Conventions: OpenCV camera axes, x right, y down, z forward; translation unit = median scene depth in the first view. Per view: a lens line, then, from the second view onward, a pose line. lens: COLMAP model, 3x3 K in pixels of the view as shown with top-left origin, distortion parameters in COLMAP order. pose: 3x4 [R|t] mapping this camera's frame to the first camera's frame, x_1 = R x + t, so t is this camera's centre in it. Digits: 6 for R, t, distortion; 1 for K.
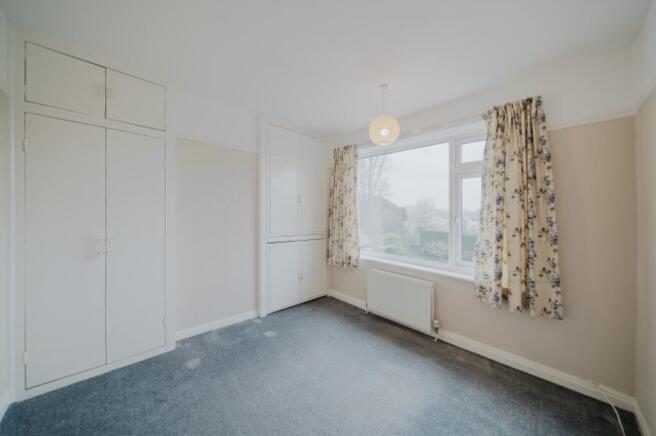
lens RADIAL K [[233.5, 0, 325.0], [0, 233.5, 213.5], [0, 0, 1]] dist [-0.000663, -0.000105]
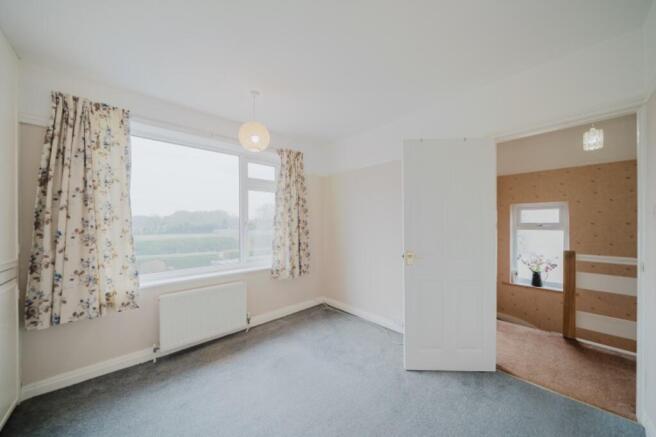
lens RADIAL K [[225.6, 0, 330.5], [0, 225.6, 220.2], [0, 0, 1]] dist [-0.000229, -0.000131]
pose [[0.009999, -0.010976, 0.999890, -0.626061], [0.010823, 0.999882, 0.010868, -0.001162], [-0.999891, 0.010713, 0.010117, 0.589610]]
